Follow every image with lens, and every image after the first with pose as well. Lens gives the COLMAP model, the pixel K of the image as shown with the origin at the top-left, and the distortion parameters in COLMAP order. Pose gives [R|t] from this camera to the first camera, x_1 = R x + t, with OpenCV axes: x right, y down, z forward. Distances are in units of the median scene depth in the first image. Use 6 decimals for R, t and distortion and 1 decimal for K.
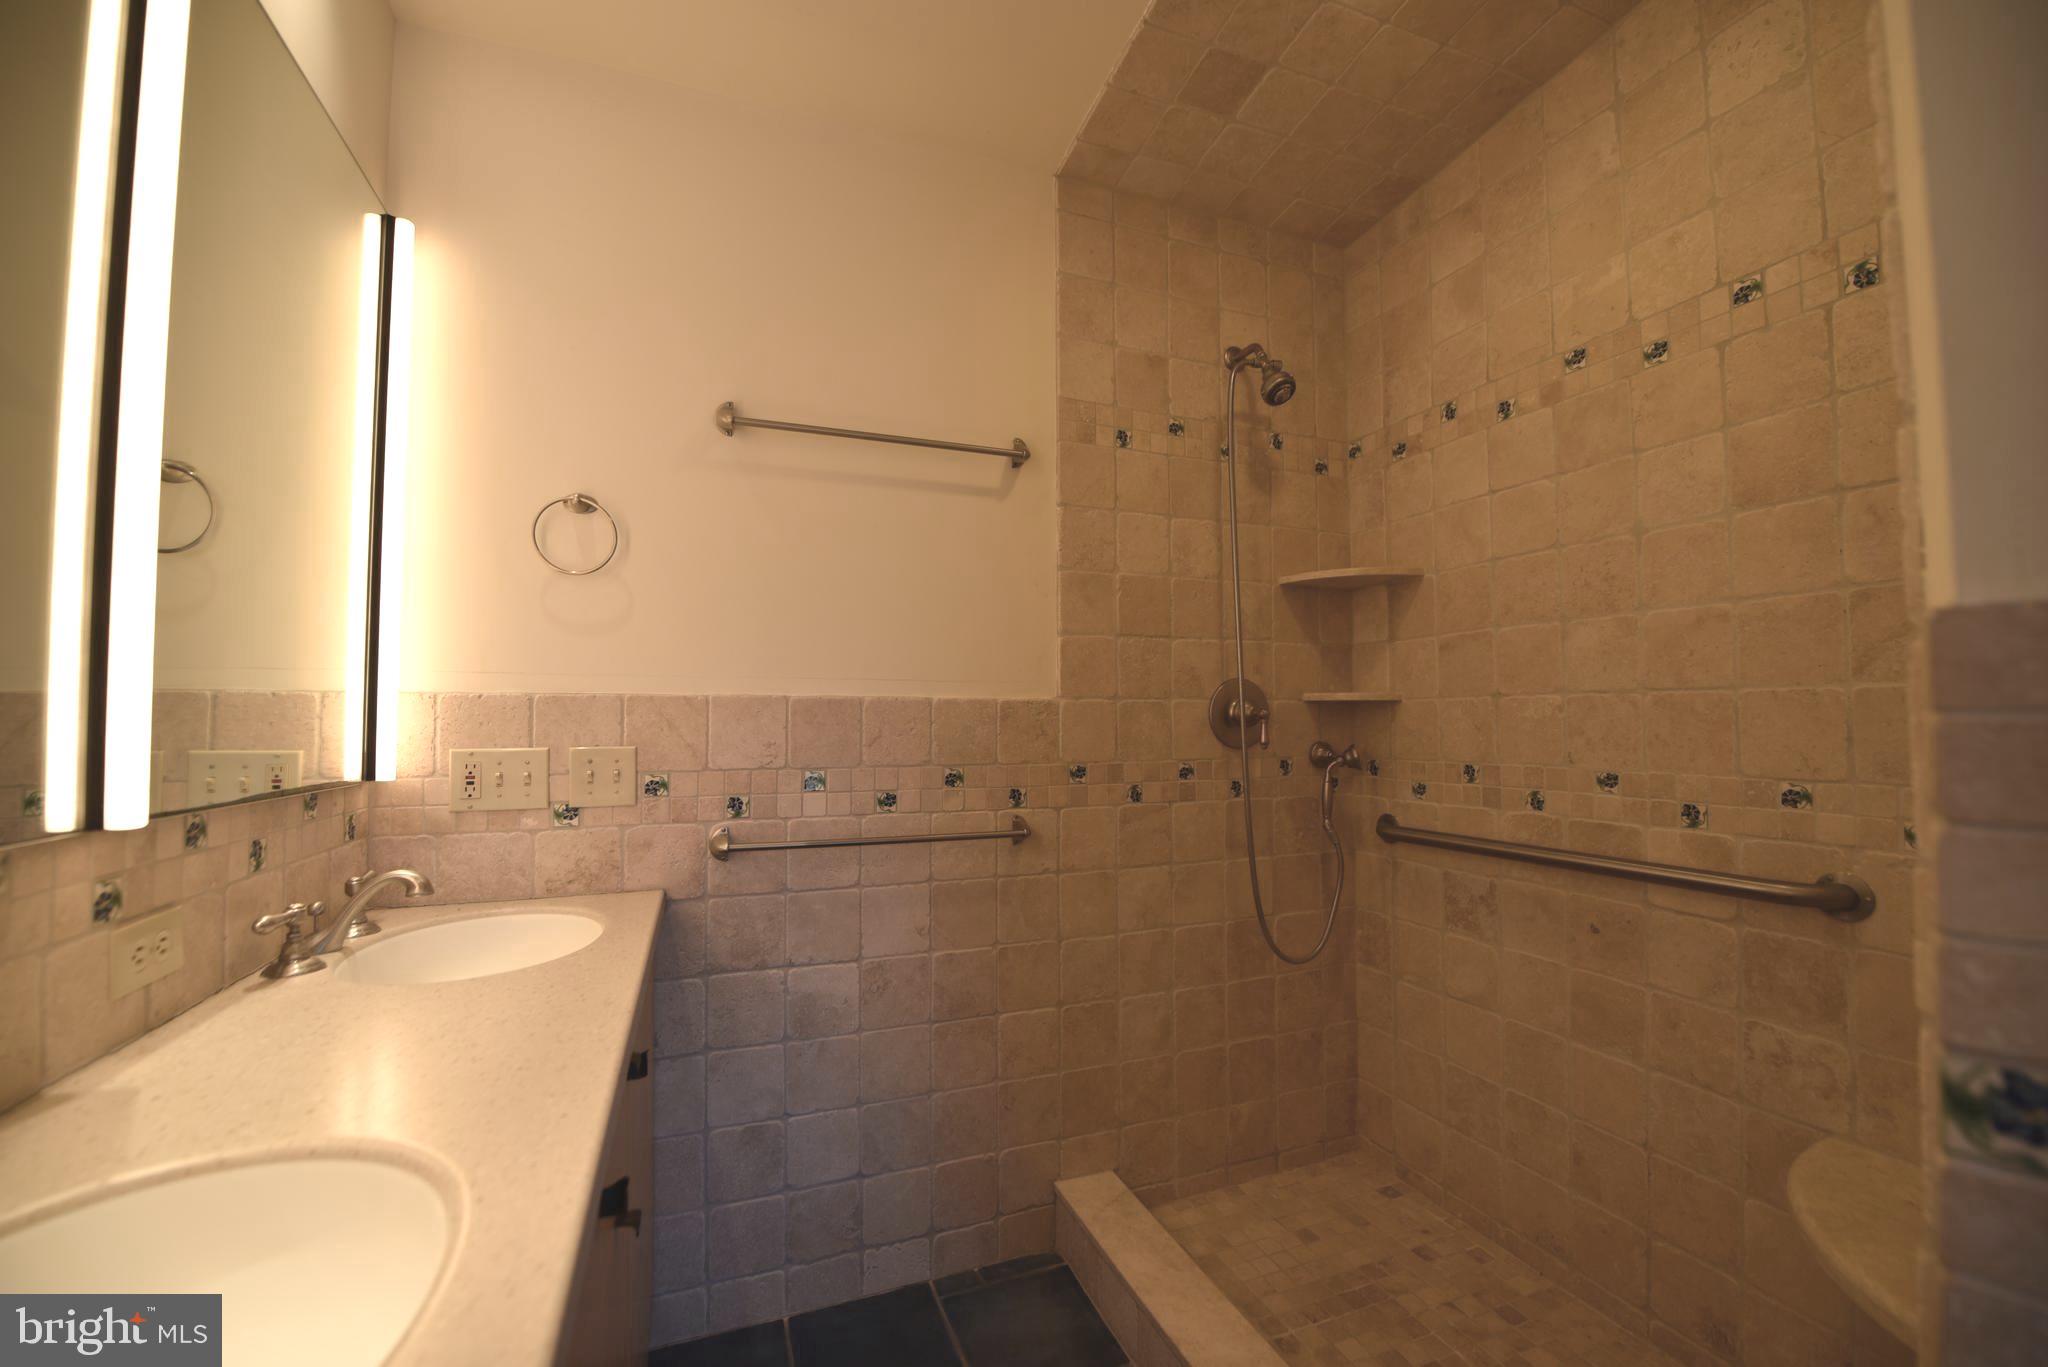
lens RADIAL K [[815.3, 0, 1025.1], [0, 815.3, 684.9], [0, 0, 1]] dist [-0.017634, -0.001769]
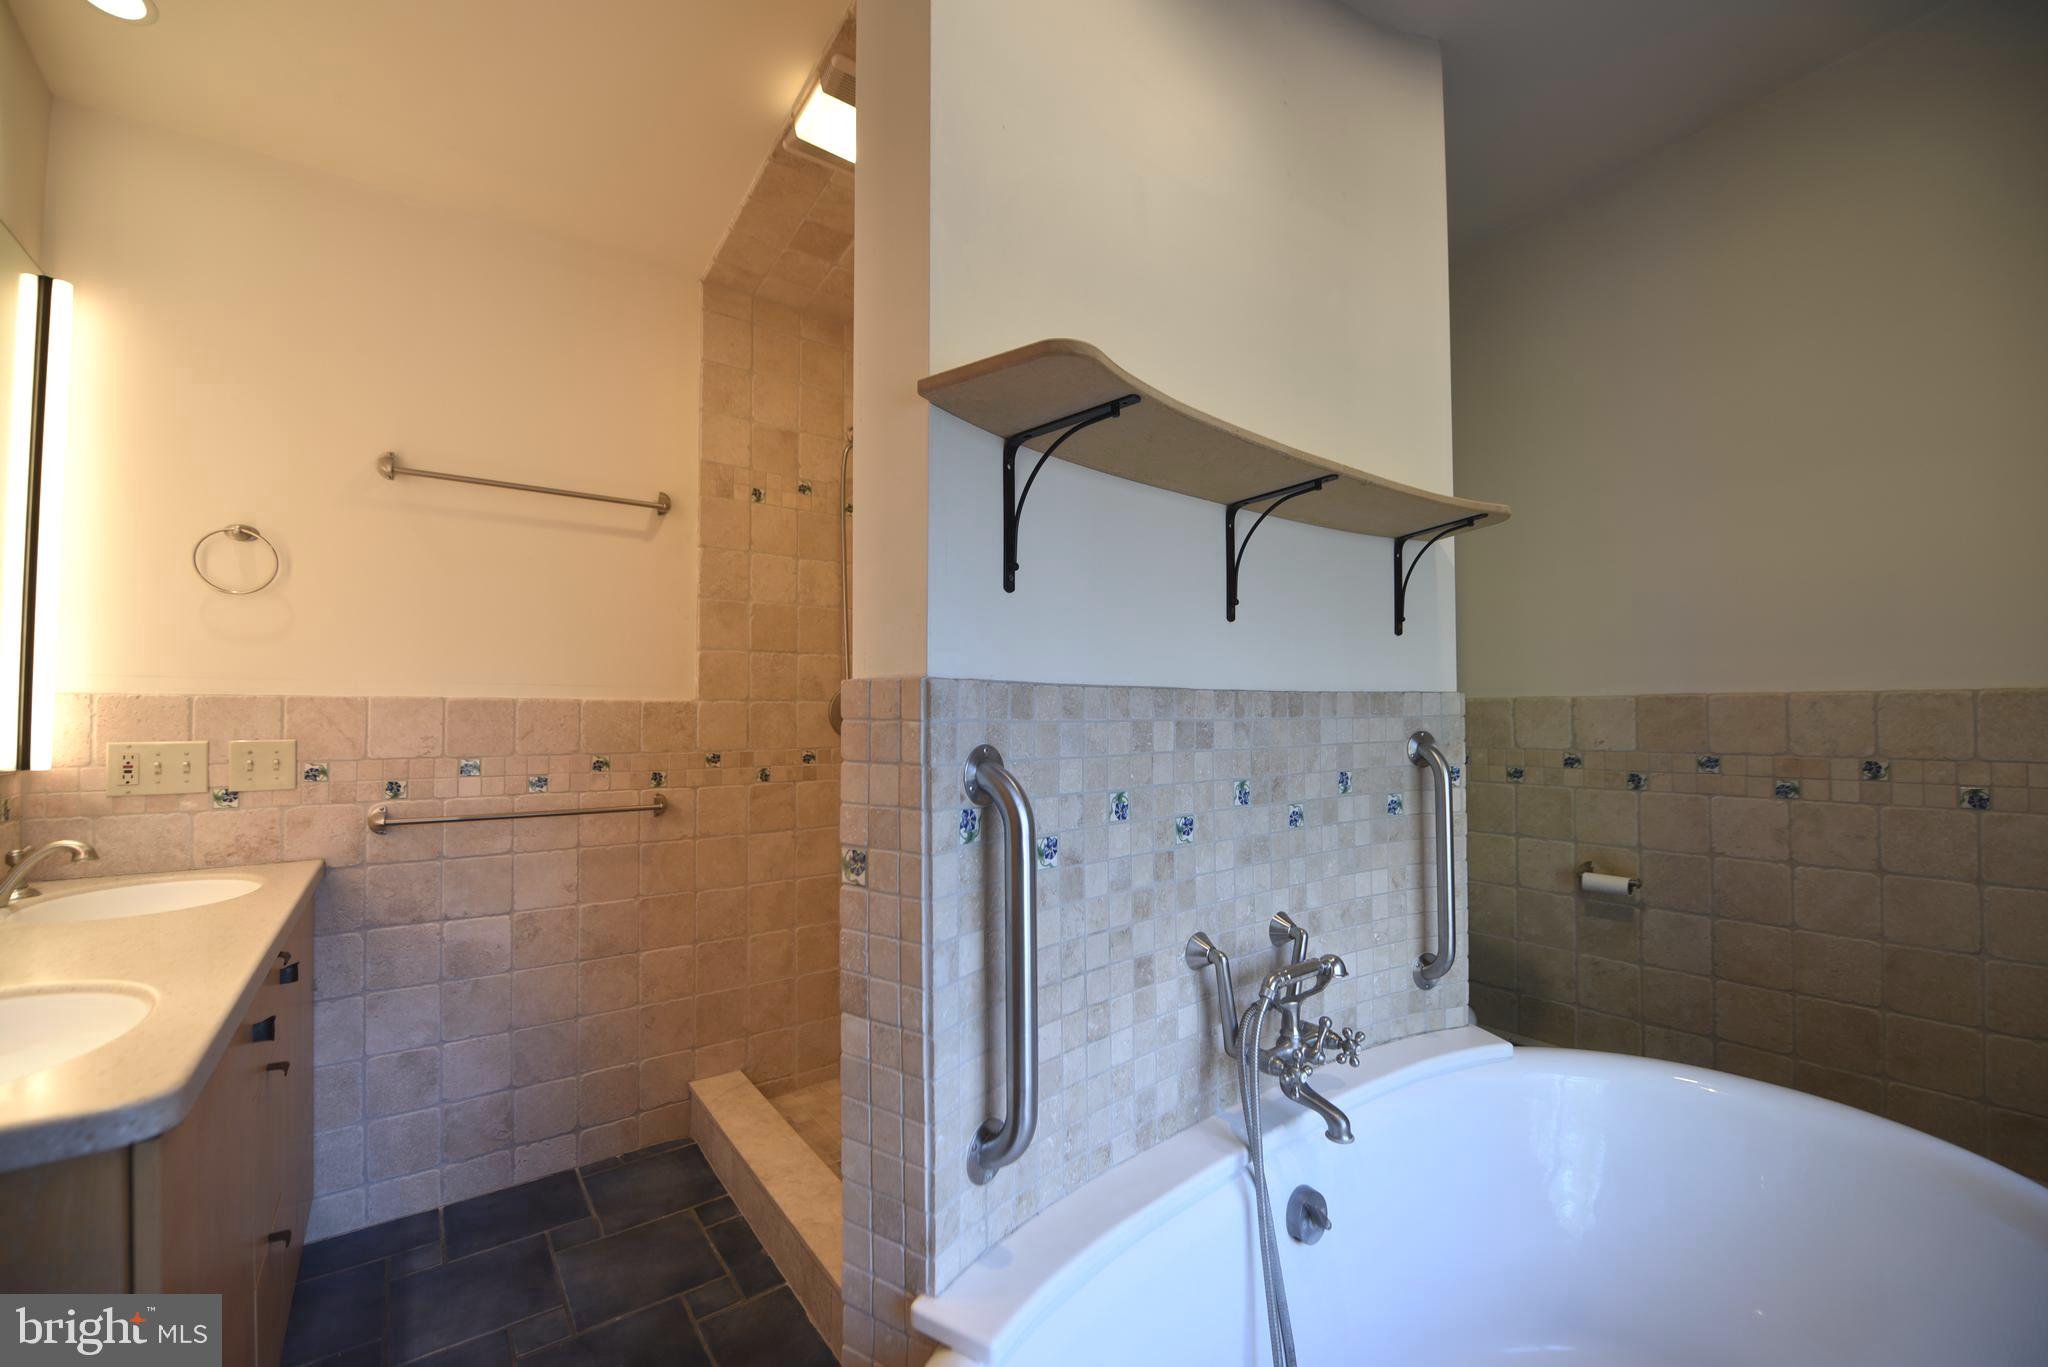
lens RADIAL K [[815.3, 0, 1026.1], [0, 815.3, 687.1], [0, 0, 1]] dist [-0.017634, -0.001769]
pose [[0.963440, 0.011554, 0.267674, 0.218530], [-0.014742, 0.999842, 0.009902, -0.026712], [-0.267518, -0.013486, 0.963459, -0.387320]]
